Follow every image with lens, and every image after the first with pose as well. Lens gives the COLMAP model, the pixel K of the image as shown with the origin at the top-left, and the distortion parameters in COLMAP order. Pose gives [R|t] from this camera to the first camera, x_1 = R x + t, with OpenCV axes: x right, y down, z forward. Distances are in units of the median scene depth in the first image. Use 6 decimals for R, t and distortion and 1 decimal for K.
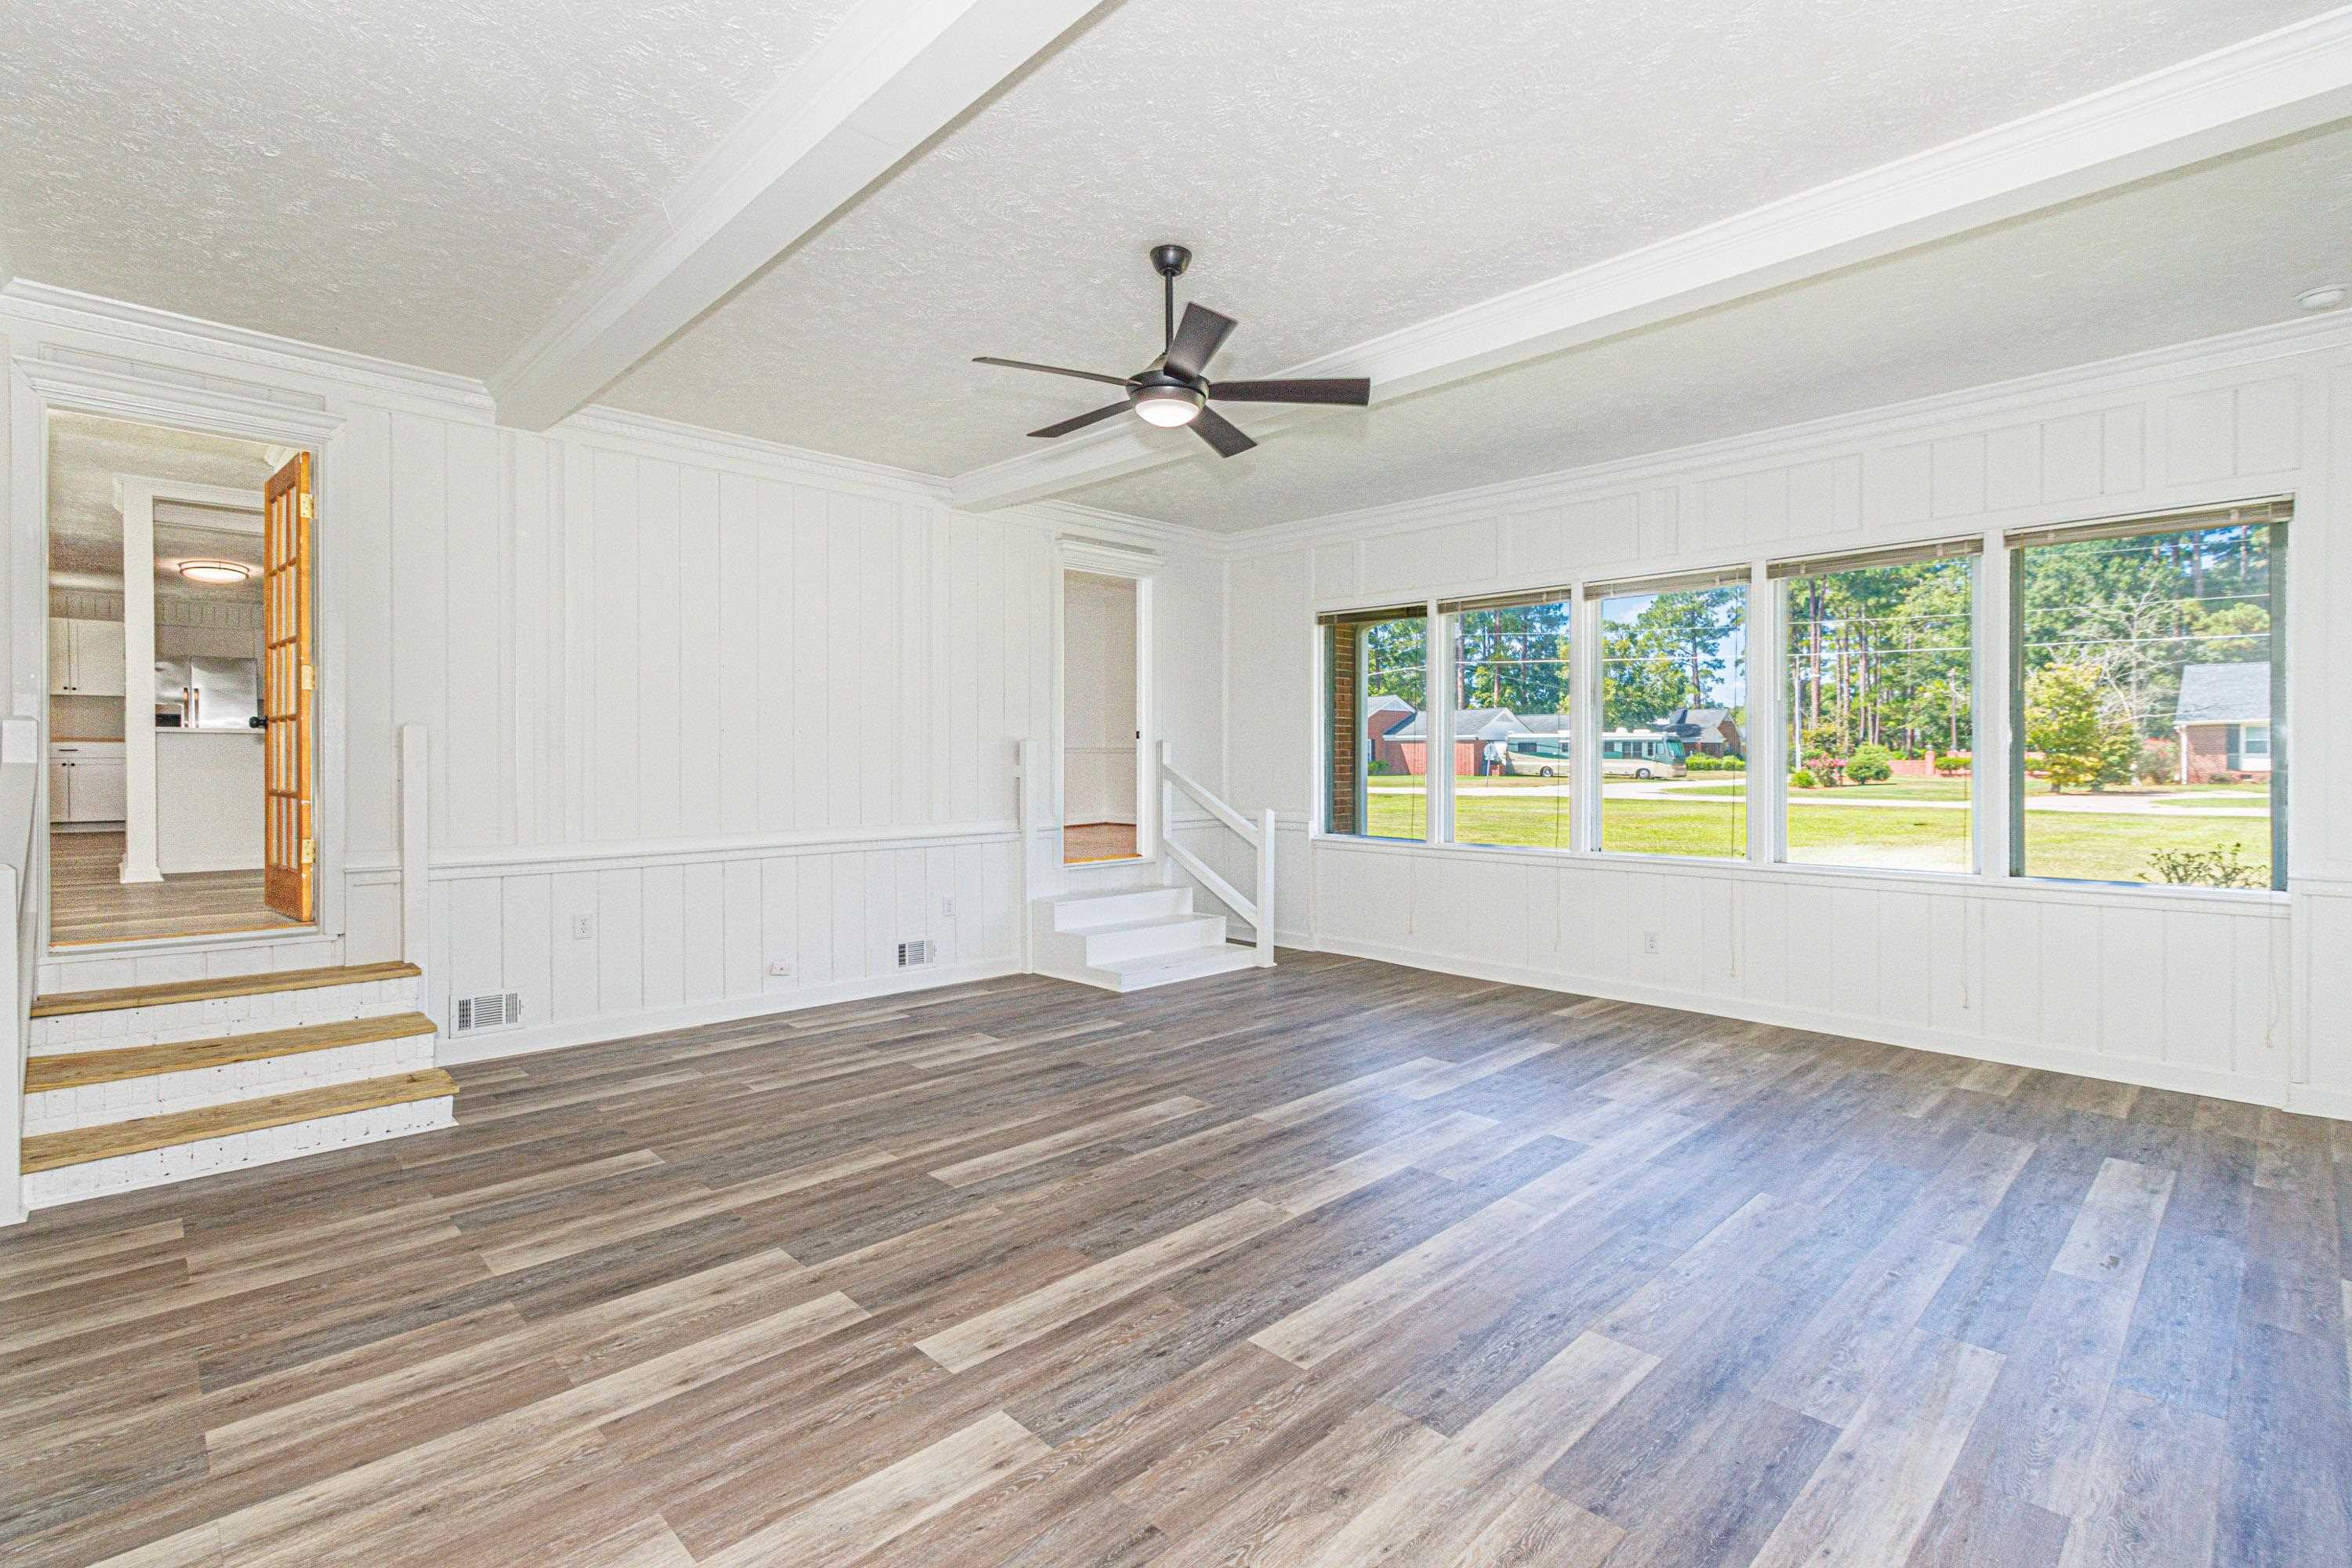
lens RADIAL K [[1085.6, 0, 1159.7], [0, 1085.6, 765.3], [0, 0, 1]] dist [0.002572, -0.000838]
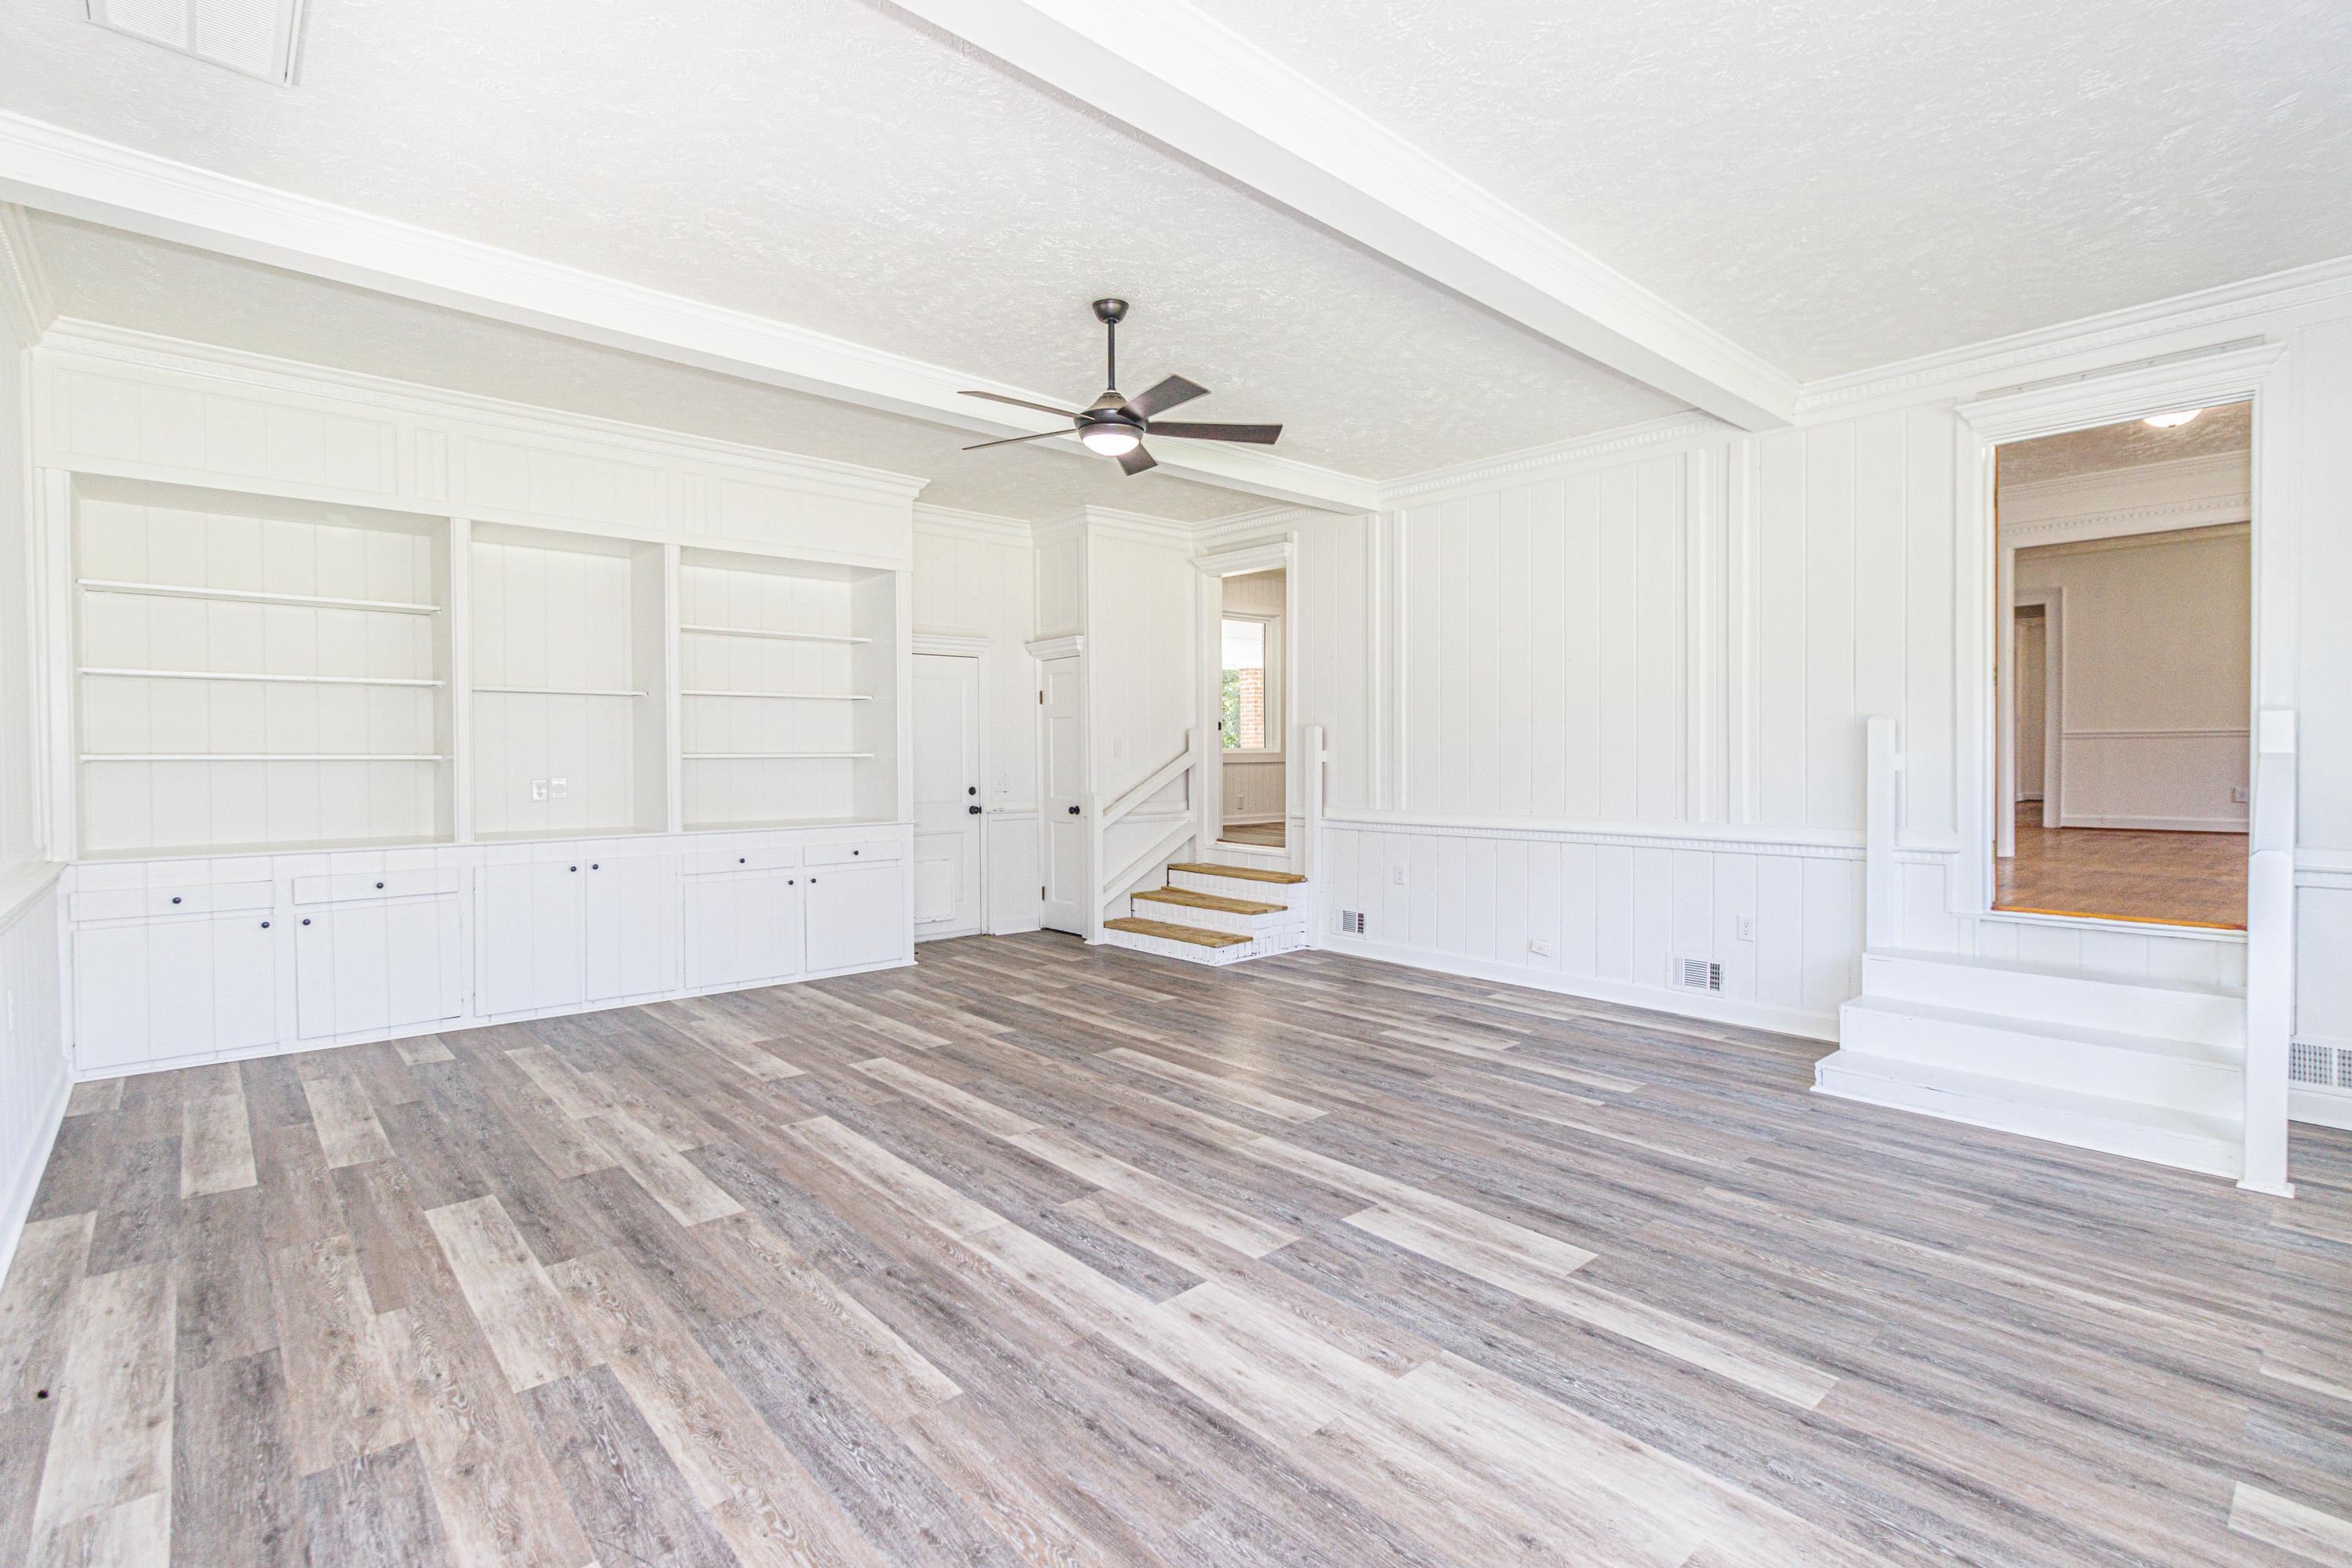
lens RADIAL K [[1085.6, 0, 1159.8], [0, 1085.6, 775.8], [0, 0, 1]] dist [0.002572, -0.000838]
pose [[-0.036130, 0.023010, -0.999082, 1.294865], [-0.003456, 0.999726, 0.023149, -0.002720], [0.999341, 0.004289, -0.036041, 1.224669]]
